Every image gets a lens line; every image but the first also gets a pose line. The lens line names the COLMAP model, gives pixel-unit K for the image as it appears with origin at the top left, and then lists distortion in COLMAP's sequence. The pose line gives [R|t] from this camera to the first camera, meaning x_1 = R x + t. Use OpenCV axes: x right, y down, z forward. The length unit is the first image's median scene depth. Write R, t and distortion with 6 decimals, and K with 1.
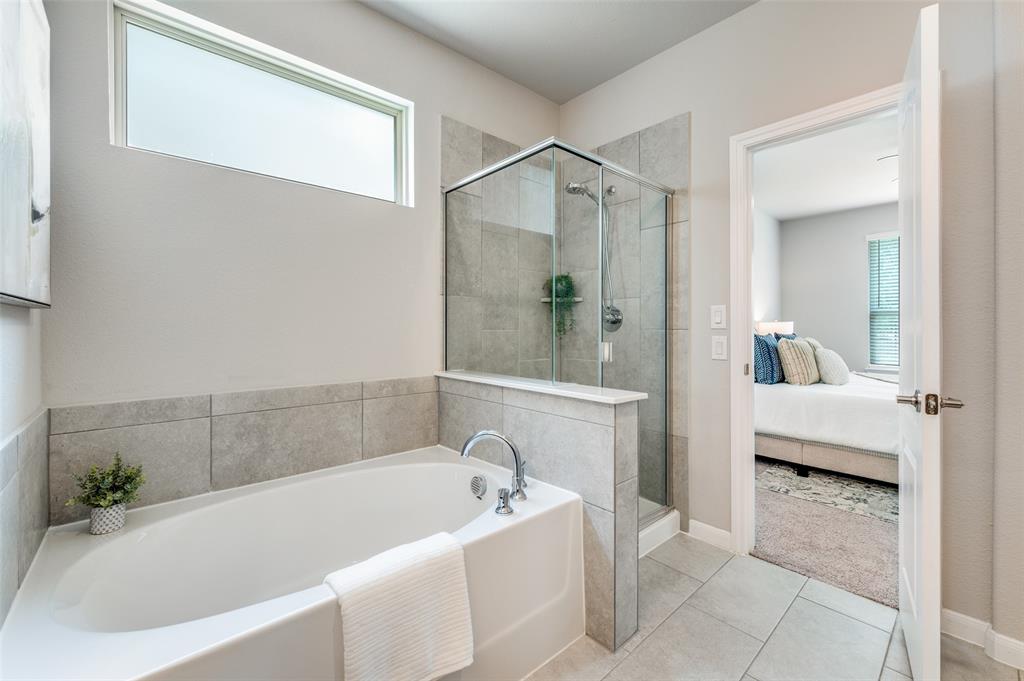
lens RADIAL K [[418.1, 0, 510.8], [0, 418.1, 331.1], [0, 0, 1]] dist [0.000571, -0.000380]
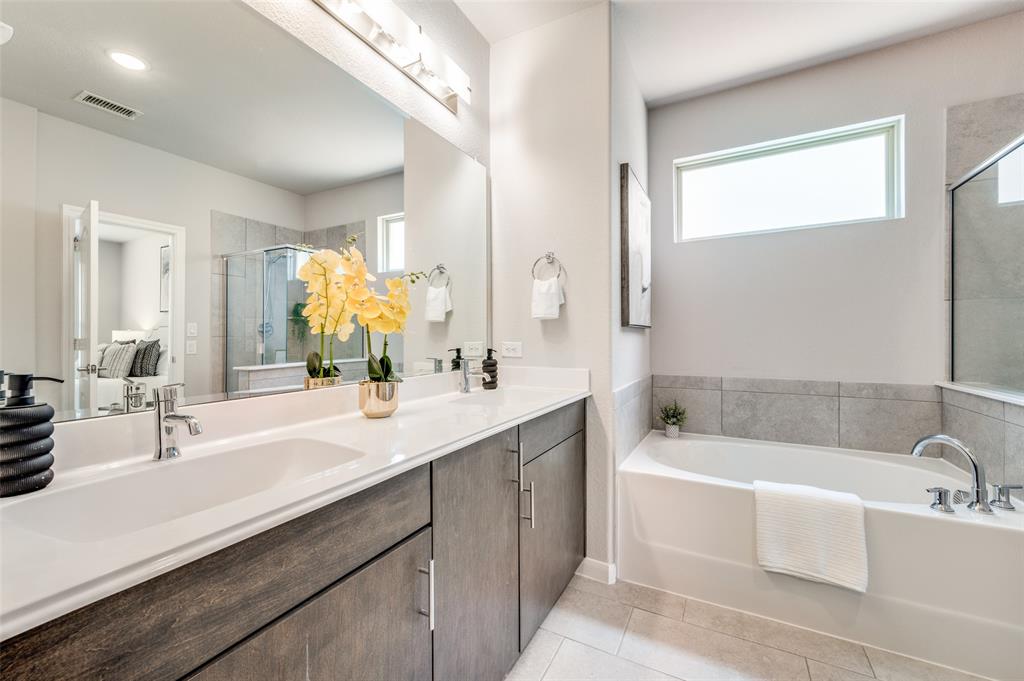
lens RADIAL K [[418.1, 0, 510.8], [0, 418.1, 331.1], [0, 0, 1]] dist [0.000571, -0.000380]
pose [[0.345507, -0.015384, -0.938290, 0.484353], [-0.001772, 0.999853, -0.017047, 0.000412], [0.938414, 0.007553, 0.345429, -0.311339]]
